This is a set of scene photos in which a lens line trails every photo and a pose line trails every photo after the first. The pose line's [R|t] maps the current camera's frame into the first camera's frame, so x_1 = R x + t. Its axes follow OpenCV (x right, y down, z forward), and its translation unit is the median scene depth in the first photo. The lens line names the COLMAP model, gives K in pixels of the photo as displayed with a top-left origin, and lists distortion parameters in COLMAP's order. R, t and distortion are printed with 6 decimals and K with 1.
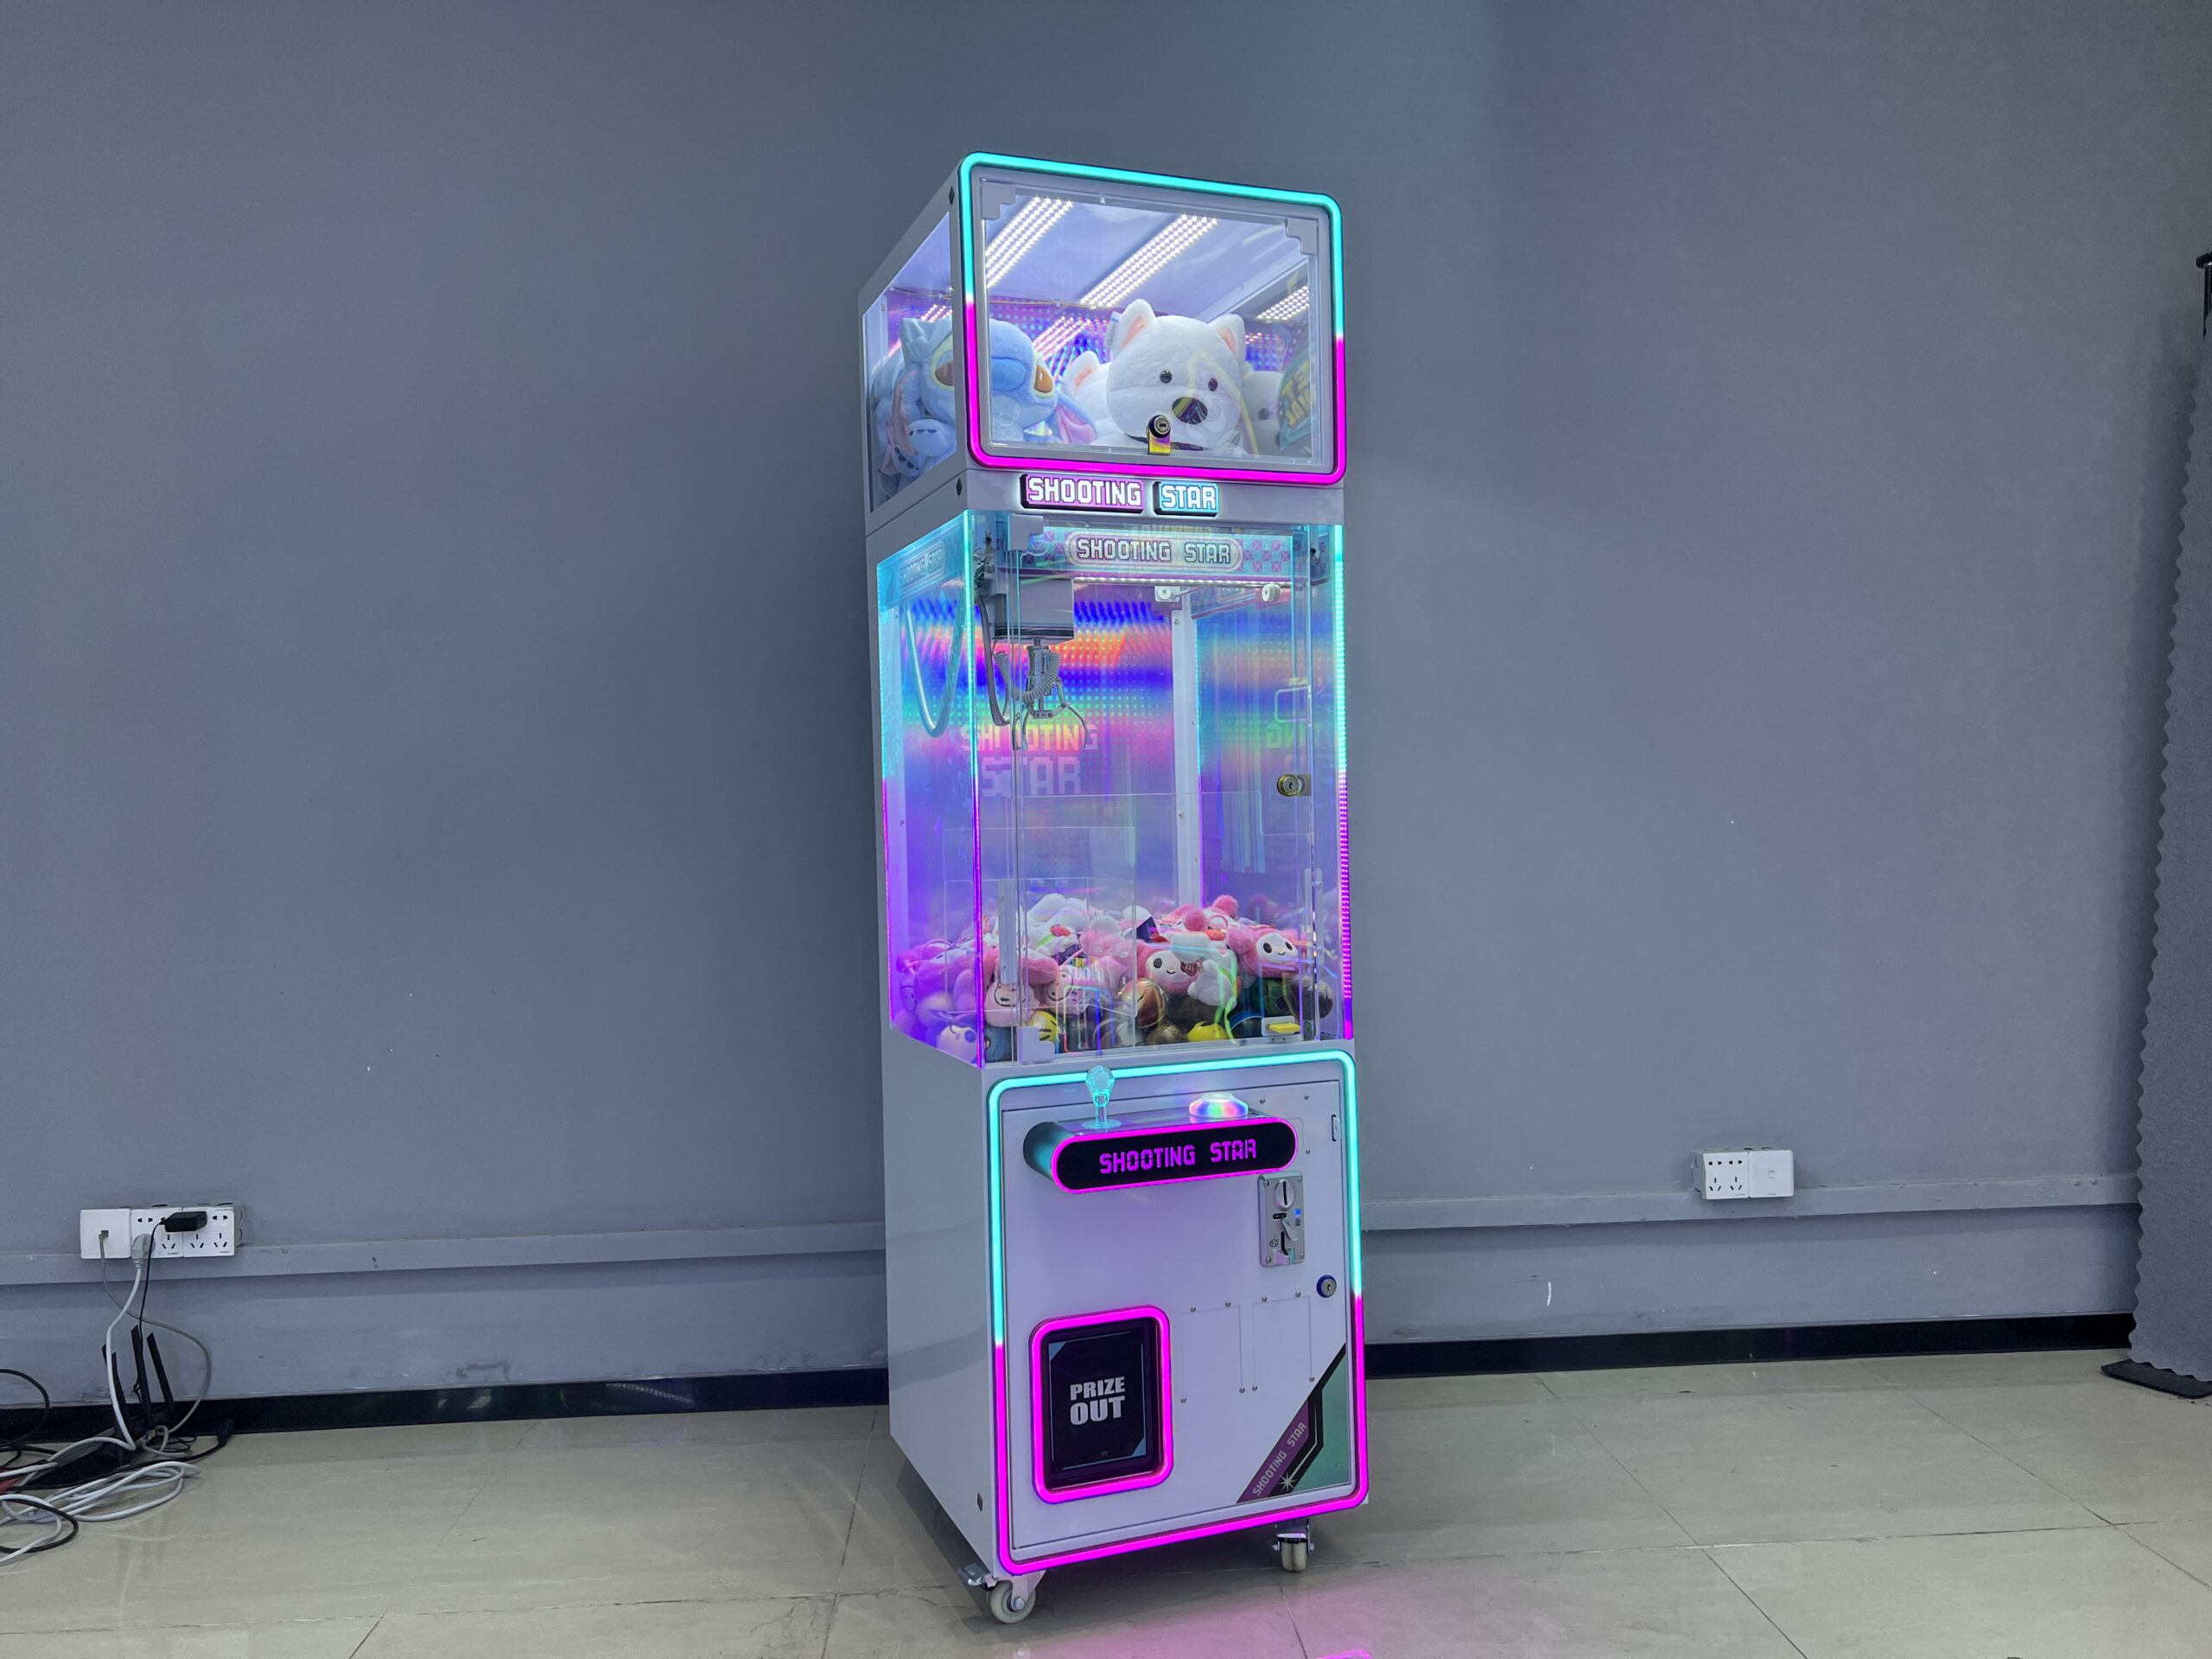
lens RADIAL K [[1686.8, 0, 1110.2], [0, 1686.8, 841.3], [0, 0, 1]] dist [0.055230, -0.068397]
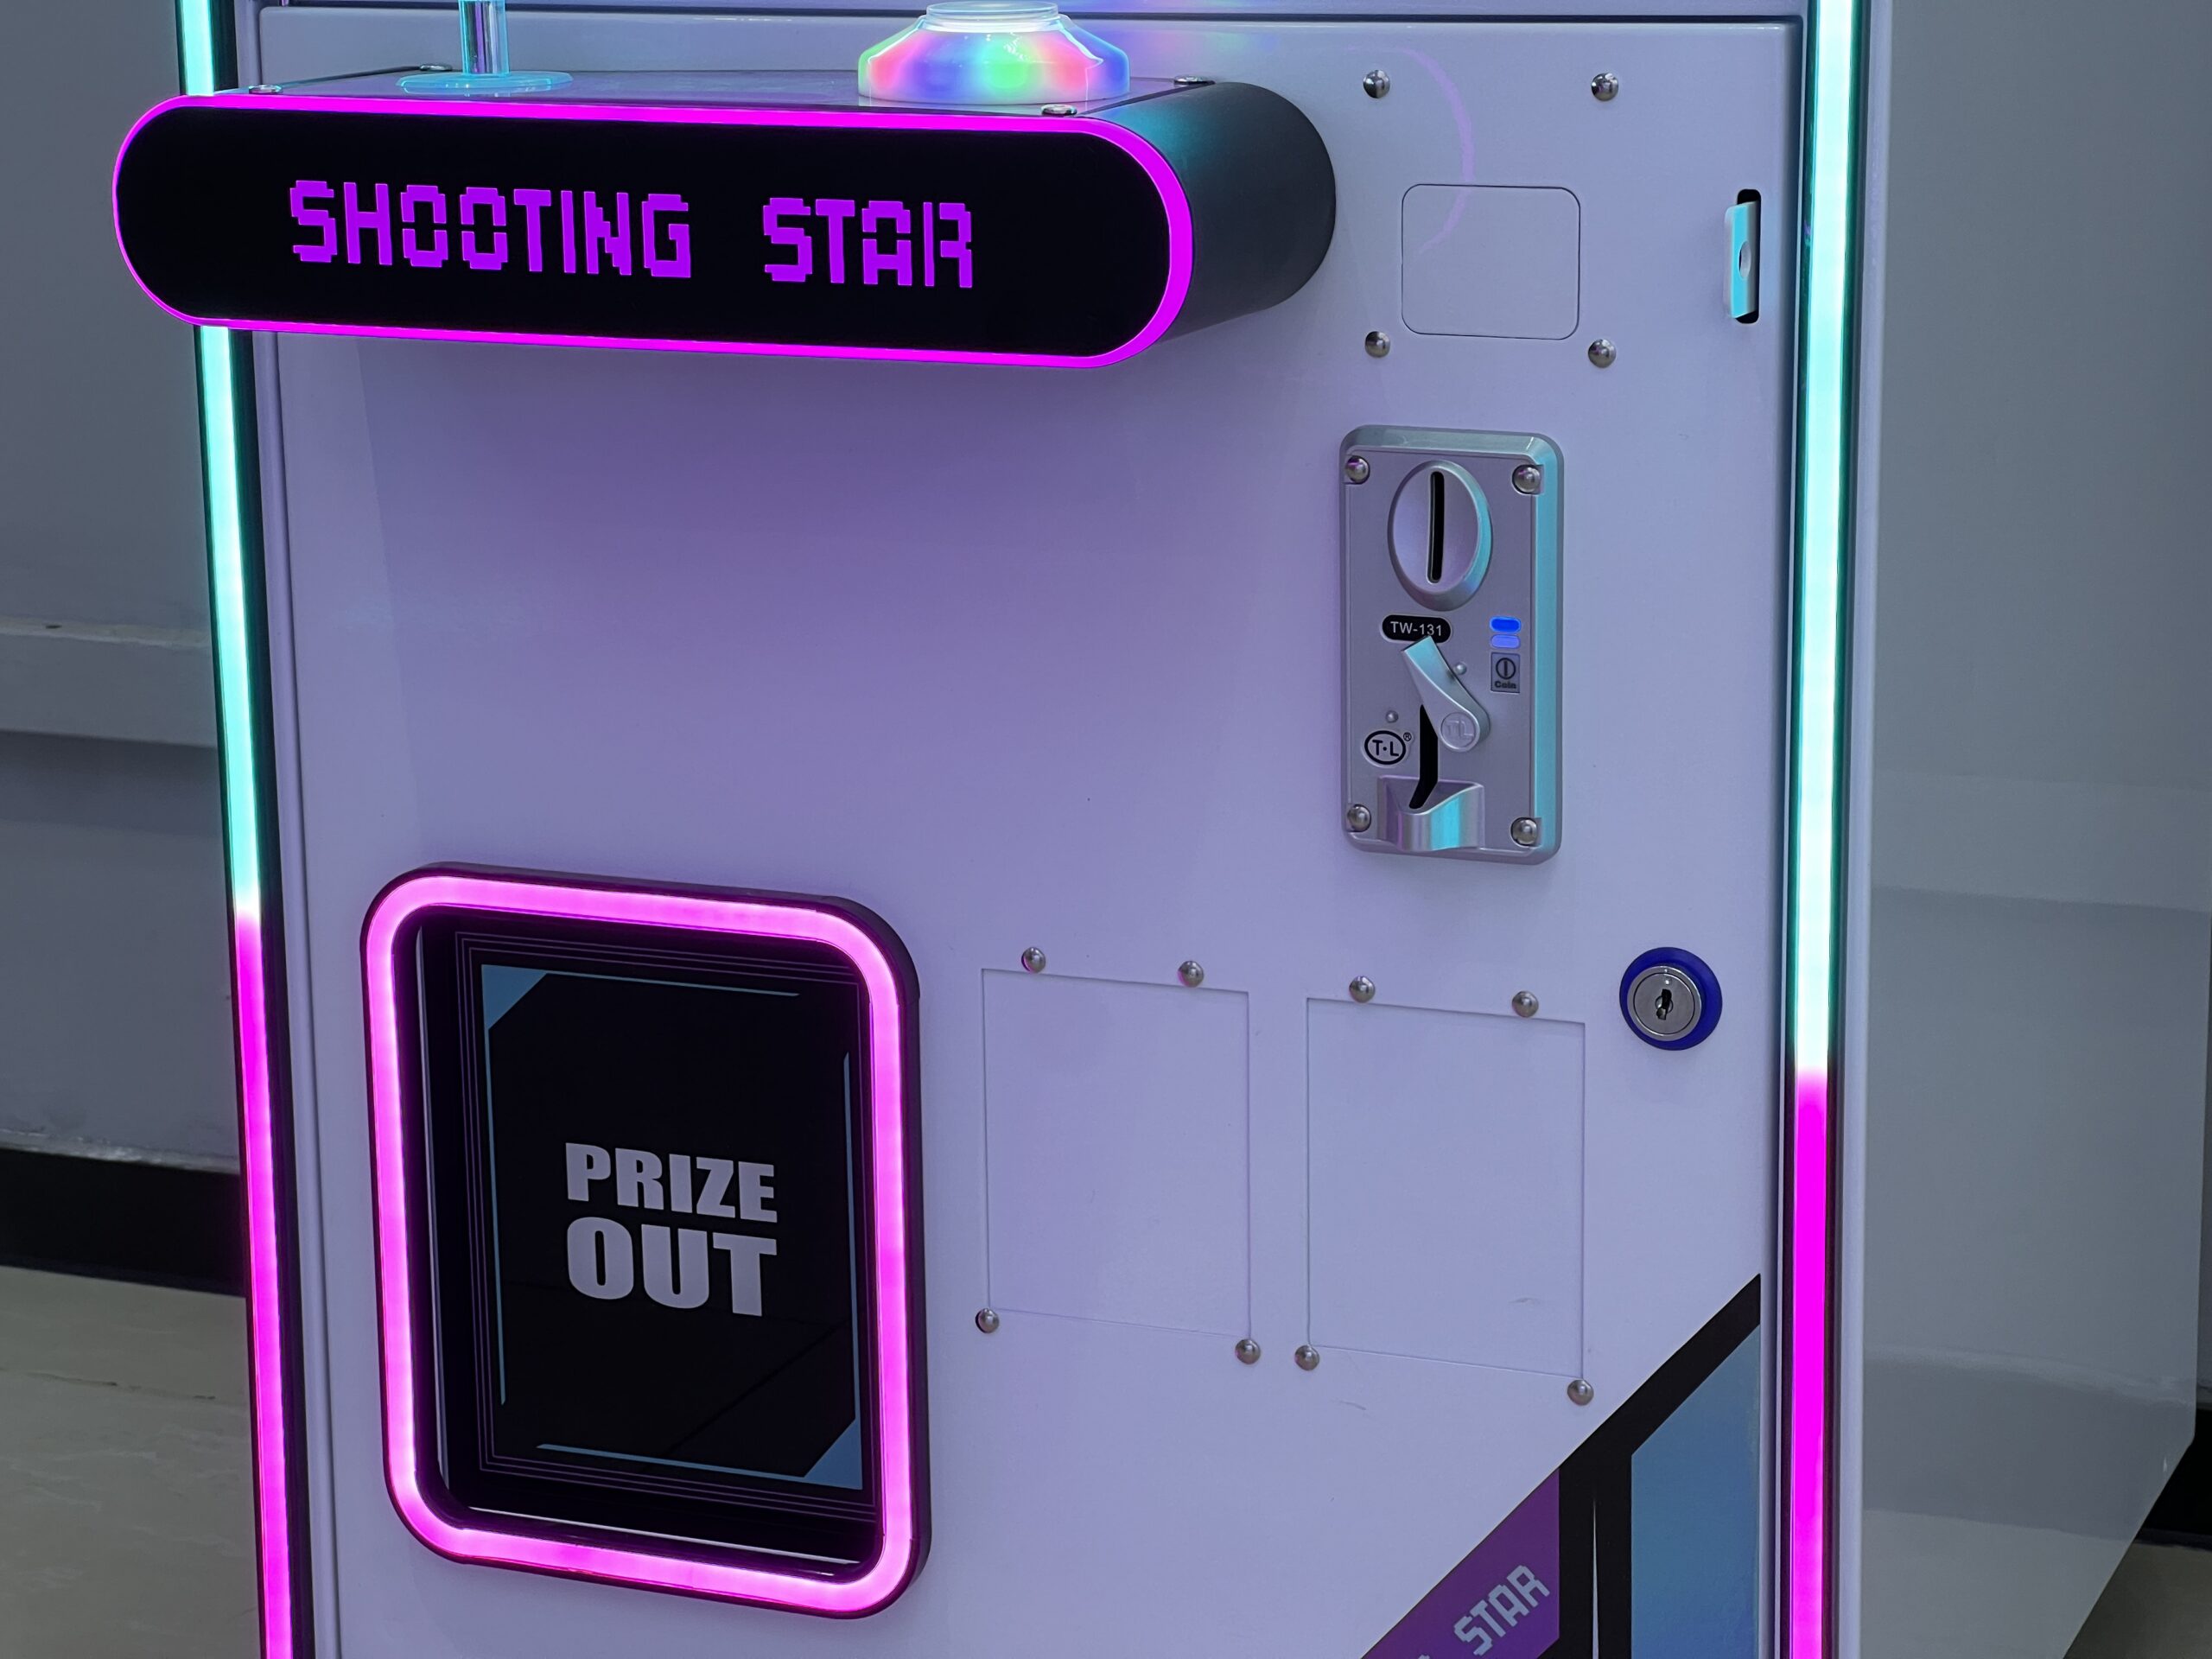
lens RADIAL K [[4965.7, 0, 1094.8], [0, 4965.7, 819.8], [0, 0, 1]] dist [0.157384, 0.000000]
pose [[0.716723, 0.174065, -0.675285, 0.511585], [-0.012678, 0.971440, 0.236948, 0.099894], [0.697243, -0.161265, 0.698460, 0.545764]]
